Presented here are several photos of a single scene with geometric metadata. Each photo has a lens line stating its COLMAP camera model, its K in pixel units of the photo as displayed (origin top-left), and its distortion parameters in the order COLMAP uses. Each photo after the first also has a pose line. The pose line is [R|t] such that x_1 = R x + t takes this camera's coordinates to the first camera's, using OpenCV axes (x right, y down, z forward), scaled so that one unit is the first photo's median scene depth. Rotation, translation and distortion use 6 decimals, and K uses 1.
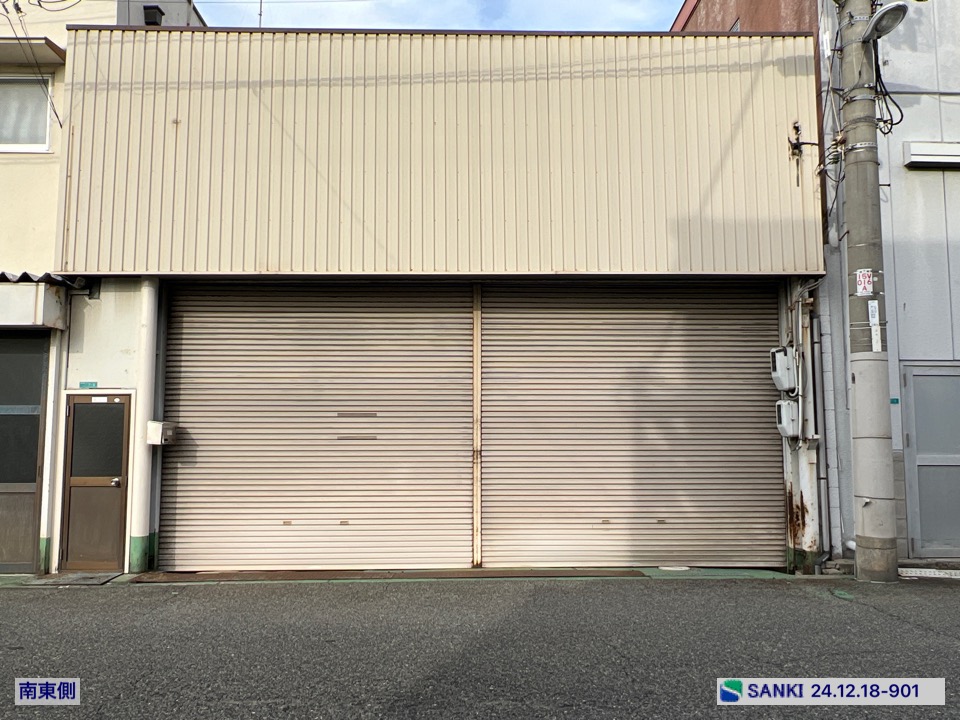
lens RADIAL K [[711.0, 0, 480.0], [0, 711.0, 360.0], [0, 0, 1]] dist [-0.002871, -0.003896]
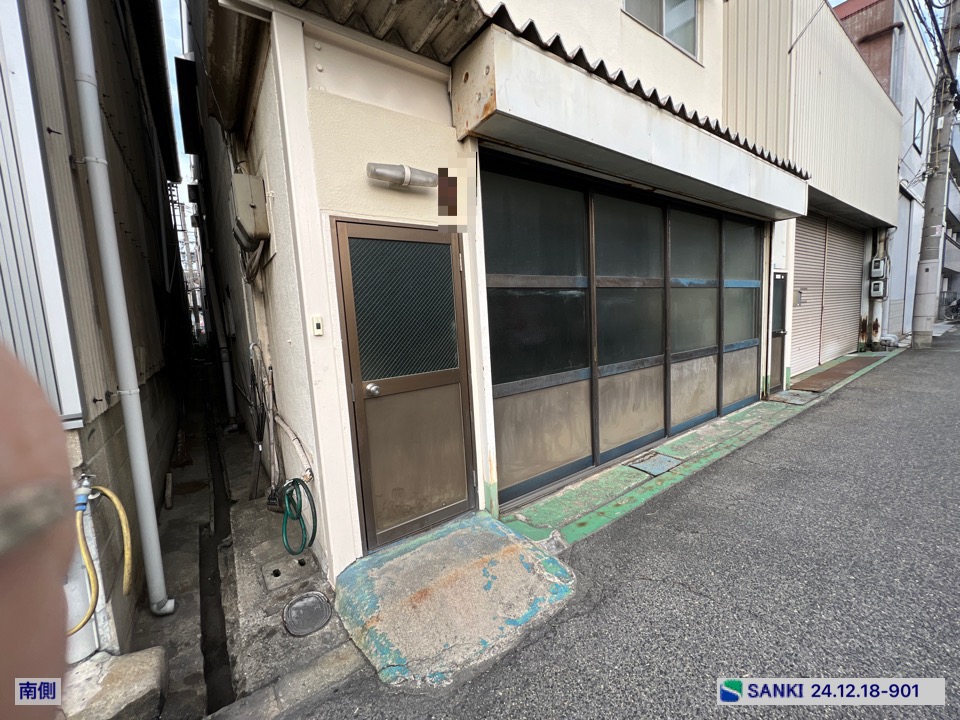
lens RADIAL K [[383.6, 0, 480.9], [0, 383.6, 361.5], [0, 0, 1]] dist [-0.003886, 0.000499]
pose [[0.827024, -0.110400, 0.551220, -1.447666], [0.005177, 0.981981, 0.188907, 0.074071], [-0.562143, -0.153377, 0.812693, 0.678189]]
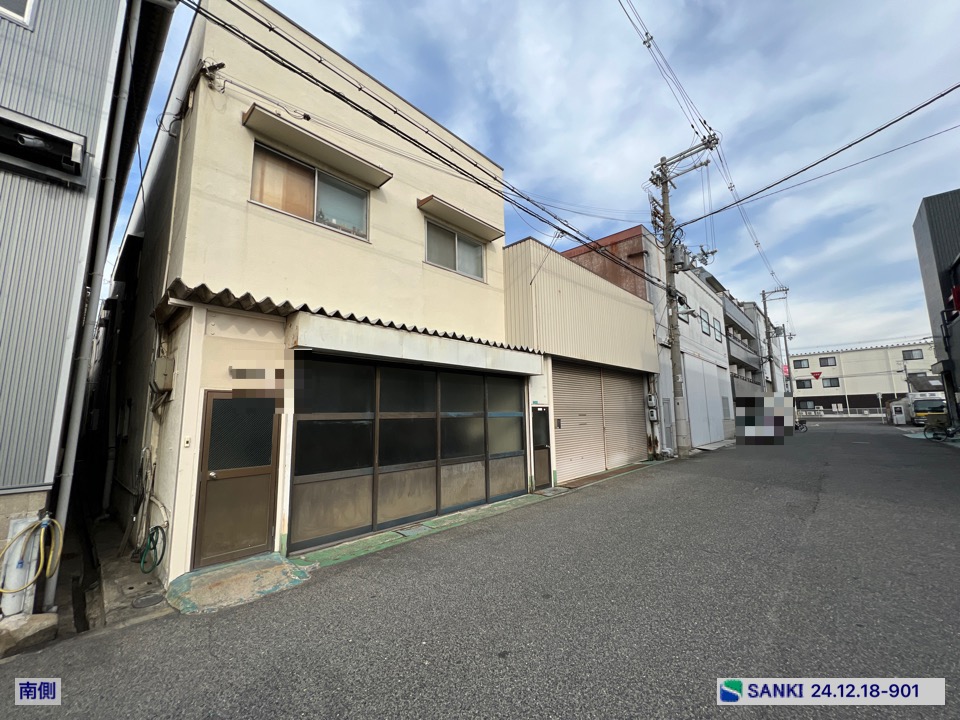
lens RADIAL K [[383.6, 0, 480.9], [0, 383.6, 361.5], [0, 0, 1]] dist [-0.003886, 0.000499]
pose [[0.706462, 0.087872, 0.702275, -1.488703], [-0.046433, 0.995879, -0.077899, 0.009473], [-0.706226, 0.022423, 0.707631, 0.284886]]
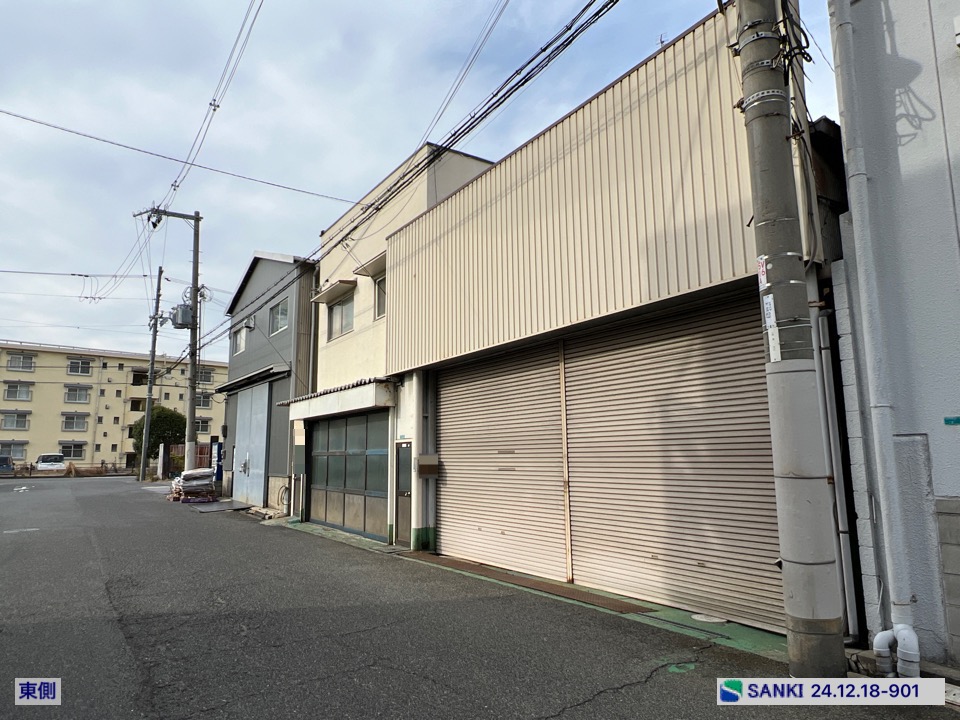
lens RADIAL K [[634.1, 0, 480.0], [0, 634.1, 360.0], [0, 0, 1]] dist [-0.002408, -0.001276]
pose [[0.523558, -0.134562, -0.841297, 0.869860], [0.085827, 0.990756, -0.105056, 0.027552], [0.847656, -0.017204, 0.530267, 0.340692]]
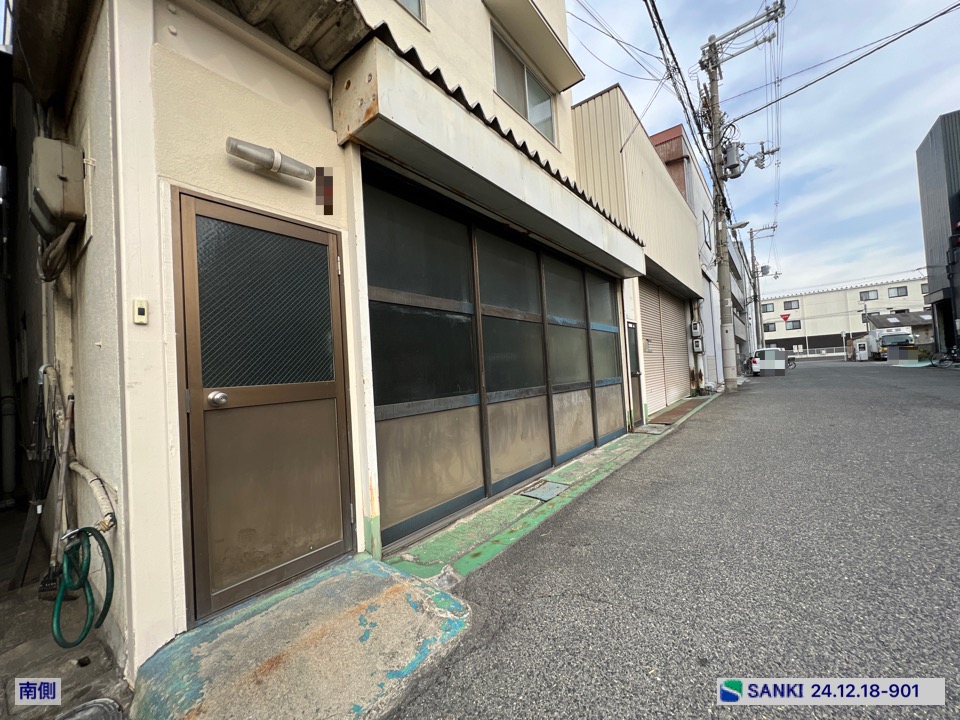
lens RADIAL K [[383.6, 0, 480.9], [0, 383.6, 361.5], [0, 0, 1]] dist [-0.003886, 0.000499]
pose [[0.636874, -0.014338, 0.770834, -1.434928], [-0.010222, 0.999582, 0.027037, 0.118080], [-0.770900, -0.025099, 0.636462, 0.686777]]
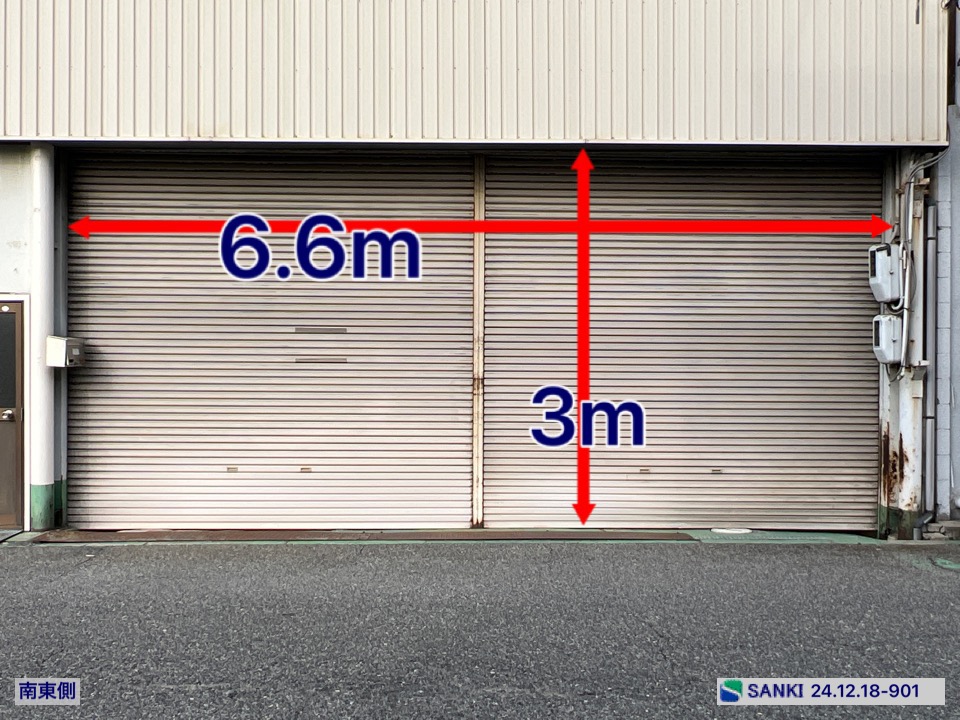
lens RADIAL K [[936.8, 0, 480.0], [0, 936.8, 360.0], [0, 0, 1]] dist [-0.001808, -0.004902]
pose [[0.999961, 0.007065, -0.005307, 0.003015], [-0.006498, 0.994950, 0.100157, 0.007340], [0.005988, -0.100119, 0.994957, -0.000016]]
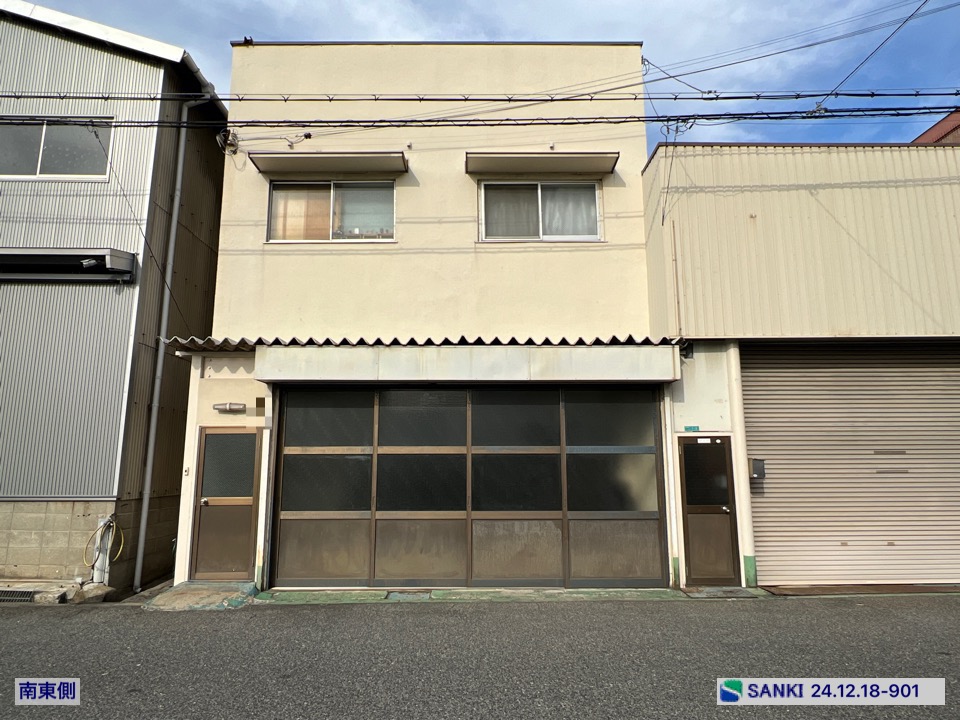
lens RADIAL K [[585.1, 0, 481.5], [0, 585.1, 361.2], [0, 0, 1]] dist [-0.001846, -0.000906]
pose [[0.999859, -0.006463, -0.015515, -0.888654], [0.005235, 0.996946, -0.077921, -0.004071], [0.015972, 0.077829, 0.996839, -0.013602]]
